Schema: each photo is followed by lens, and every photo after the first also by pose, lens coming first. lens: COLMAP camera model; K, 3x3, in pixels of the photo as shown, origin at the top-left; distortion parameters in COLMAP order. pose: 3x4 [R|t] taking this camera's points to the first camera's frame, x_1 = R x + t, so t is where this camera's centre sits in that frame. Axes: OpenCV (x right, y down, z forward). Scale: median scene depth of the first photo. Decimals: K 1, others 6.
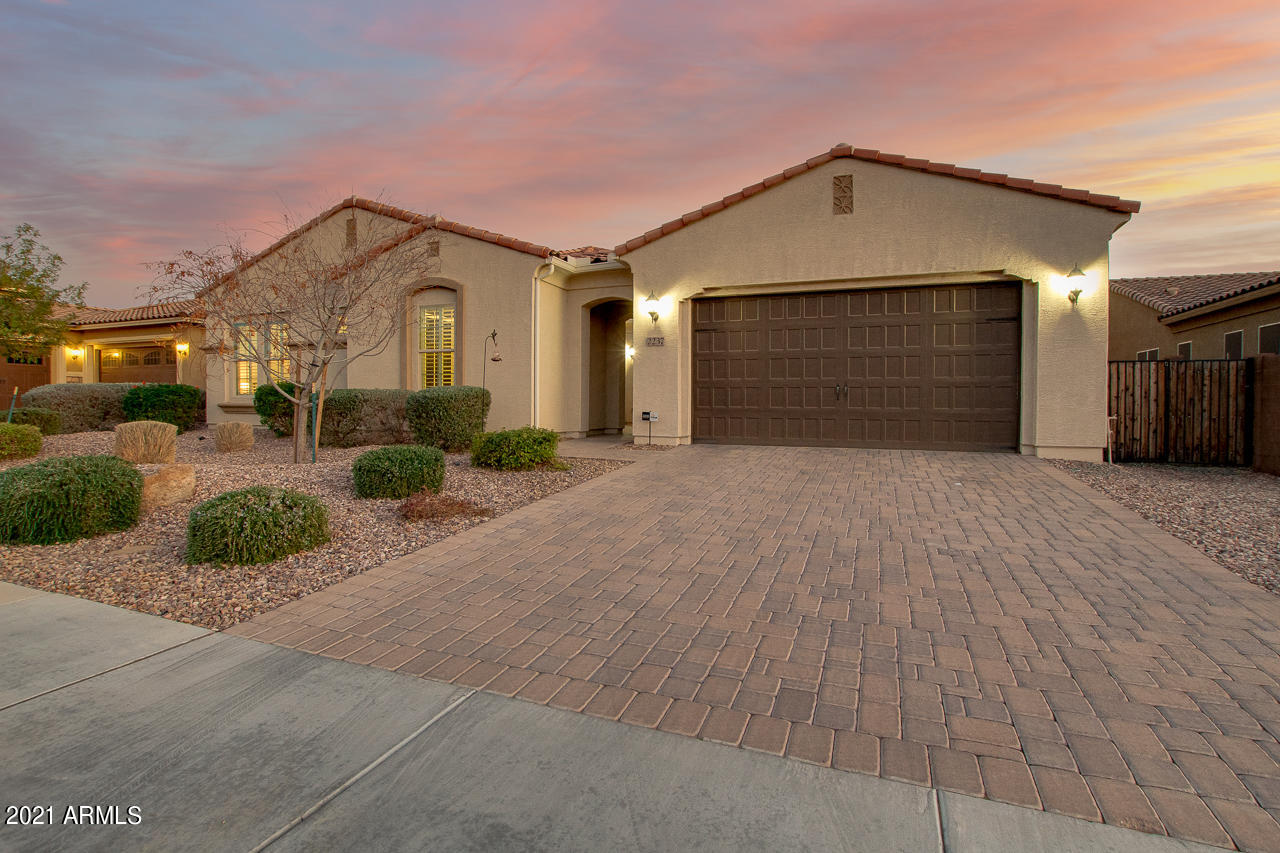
lens RADIAL K [[605.0, 0, 643.6], [0, 605.0, 408.6], [0, 0, 1]] dist [-0.031271, 0.000336]
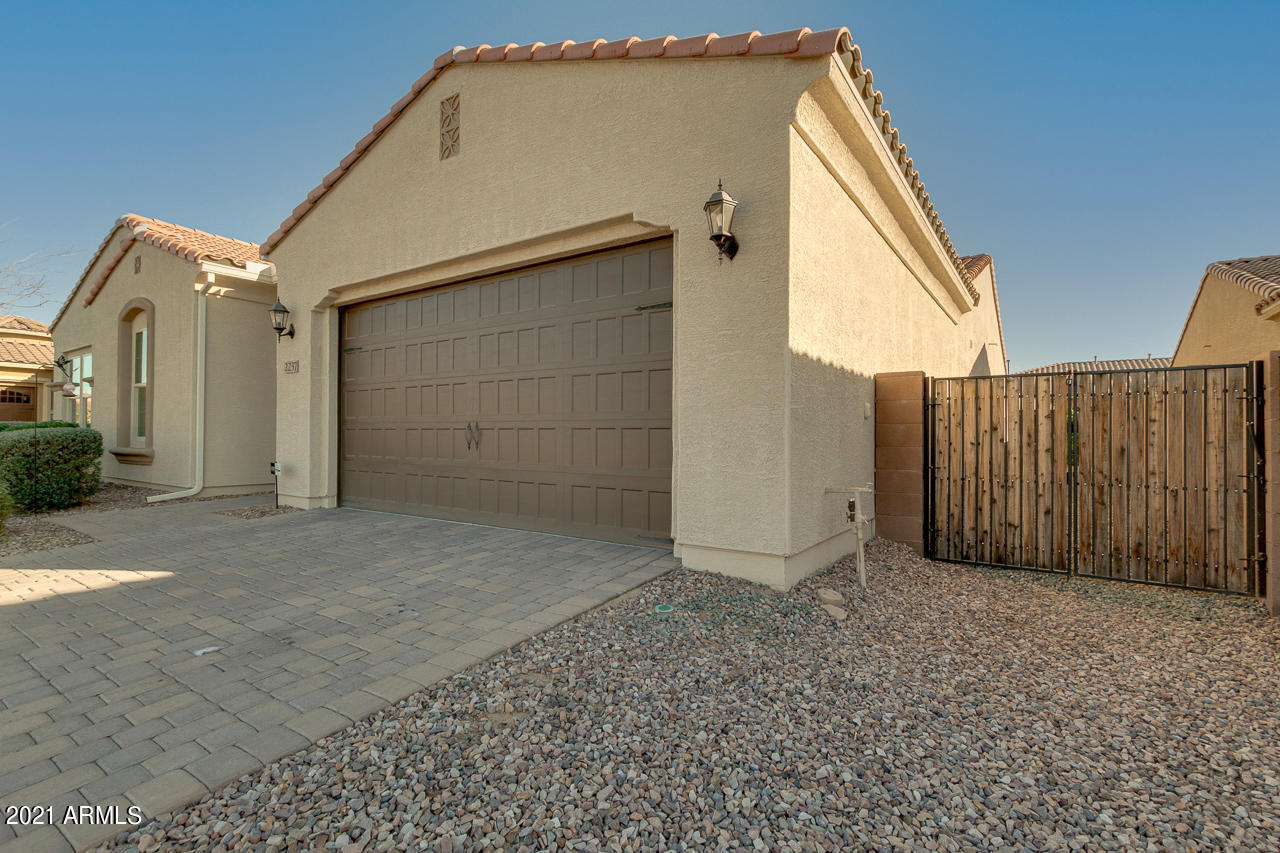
lens RADIAL K [[586.8, 0, 645.8], [0, 586.8, 425.3], [0, 0, 1]] dist [0.003155, 0.000323]
pose [[0.975517, -0.004325, -0.219882, 0.652261], [-0.000764, 0.999734, -0.023055, -0.025060], [0.219923, 0.022659, 0.975254, 0.432887]]
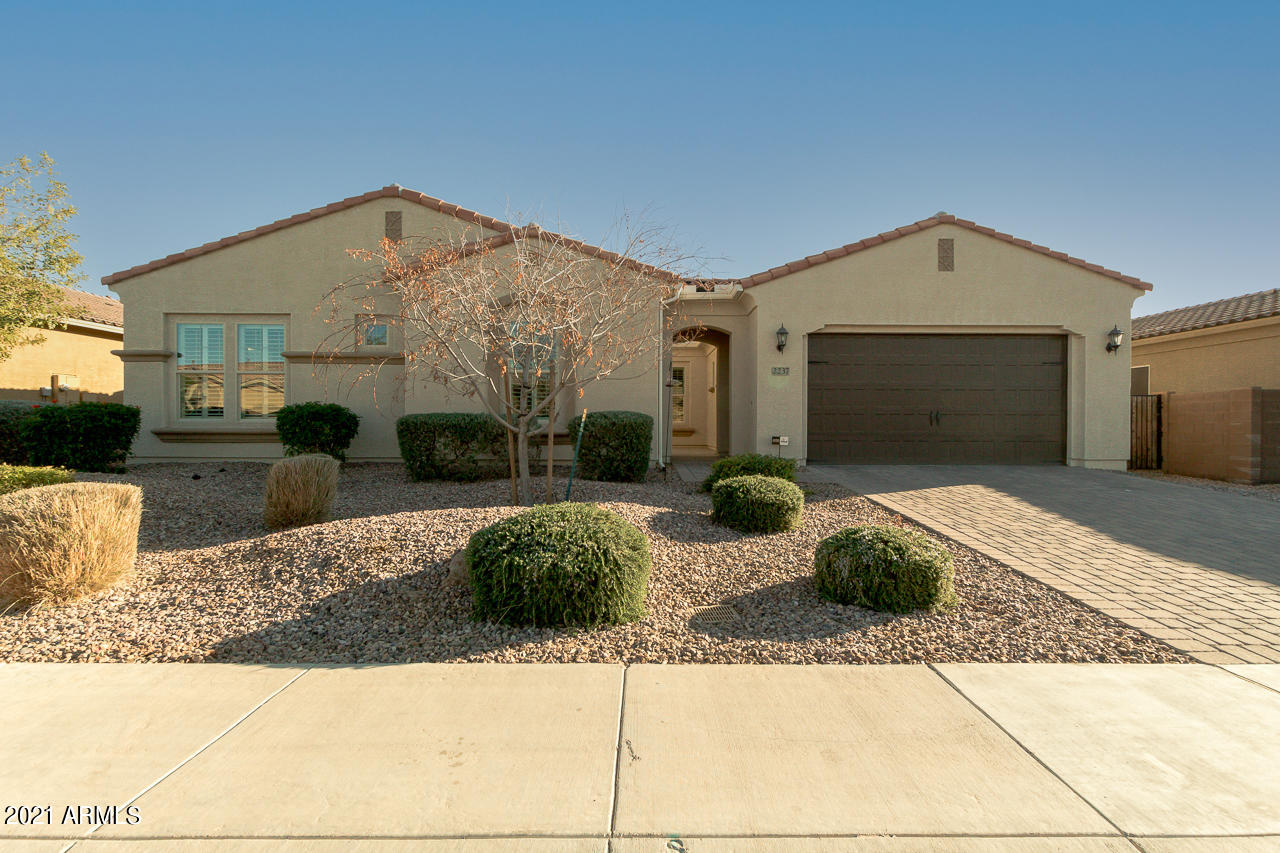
lens RADIAL K [[586.8, 0, 645.8], [0, 586.8, 425.3], [0, 0, 1]] dist [0.003155, 0.000323]
pose [[0.927680, -0.003948, 0.373354, -0.652302], [0.005016, 0.999986, -0.001890, -0.014446], [-0.373341, 0.003626, 0.927687, 0.128650]]
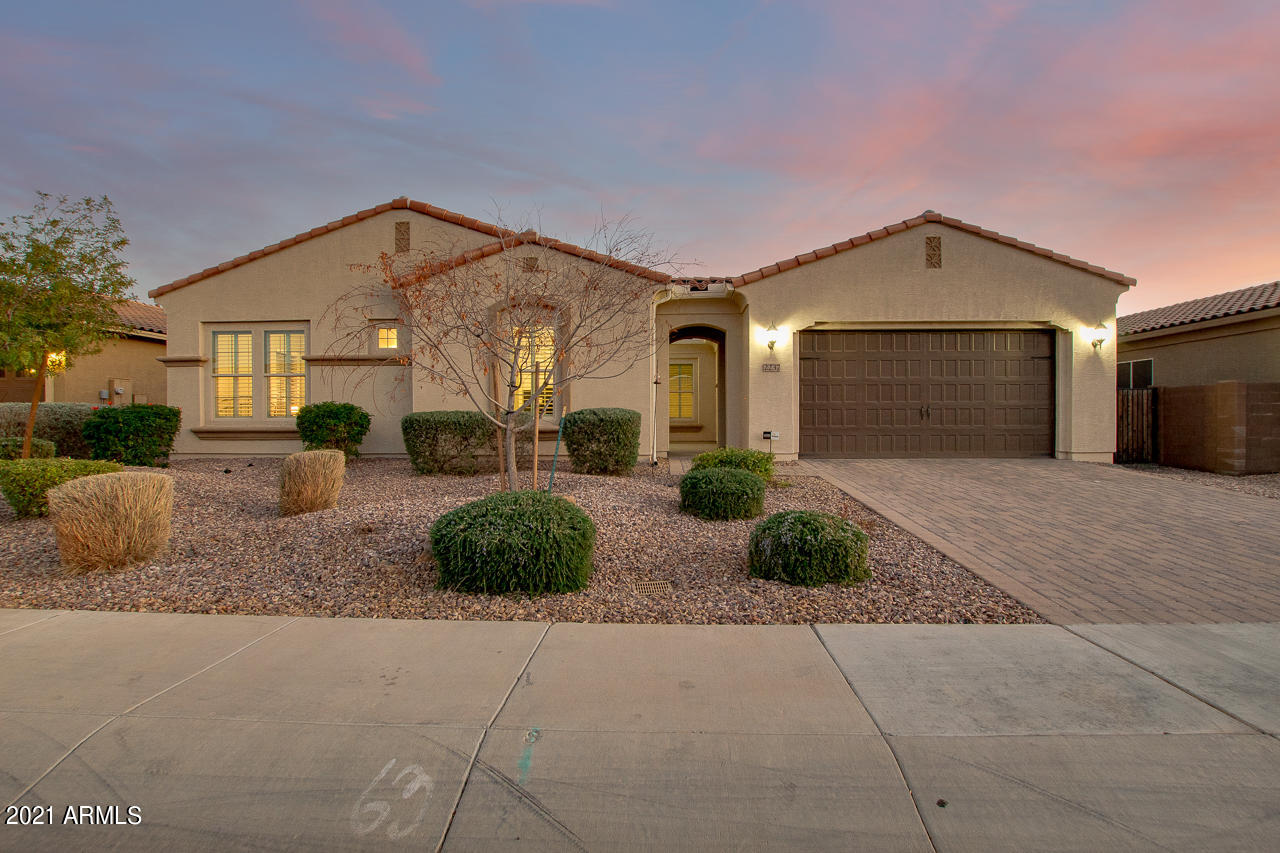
lens RADIAL K [[600.2, 0, 645.7], [0, 600.2, 423.0], [0, 0, 1]] dist [-0.040154, 0.009806]
pose [[0.944629, -0.010502, 0.327972, -0.611086], [0.011430, 0.999934, -0.000901, -0.012330], [-0.327941, 0.004599, 0.944687, 0.045826]]
